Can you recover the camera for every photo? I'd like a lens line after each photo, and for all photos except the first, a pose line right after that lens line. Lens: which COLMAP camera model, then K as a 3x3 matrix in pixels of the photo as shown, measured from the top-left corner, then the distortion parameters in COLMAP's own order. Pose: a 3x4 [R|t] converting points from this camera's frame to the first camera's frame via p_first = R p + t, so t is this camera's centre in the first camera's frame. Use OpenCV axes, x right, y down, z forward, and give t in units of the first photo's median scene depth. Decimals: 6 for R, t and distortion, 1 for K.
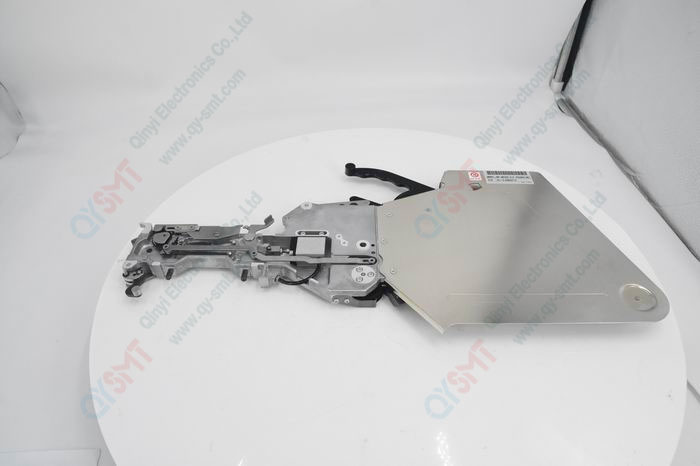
lens RADIAL K [[503.4, 0, 350.8], [0, 503.4, 215.3], [0, 0, 1]] dist [-0.079522, 0.002609]
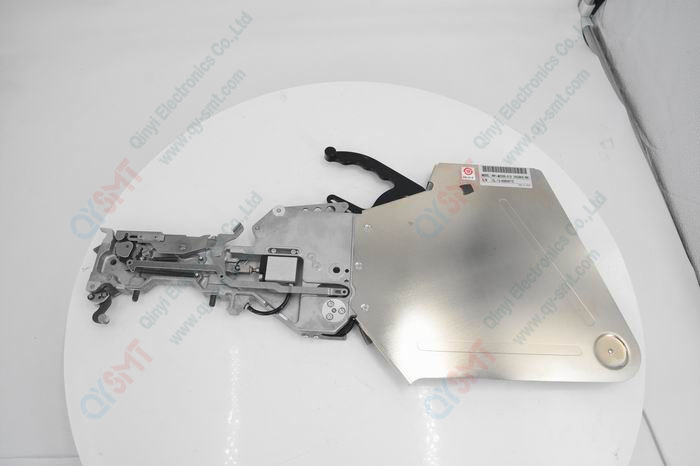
lens RADIAL K [[503.4, 0, 350.8], [0, 503.4, 215.3], [0, 0, 1]] dist [-0.079522, 0.002609]
pose [[0.999278, 0.037819, 0.003675, 0.042515], [-0.036538, 0.929854, 0.366110, -0.373150], [0.010429, -0.365980, 0.930564, 0.154521]]
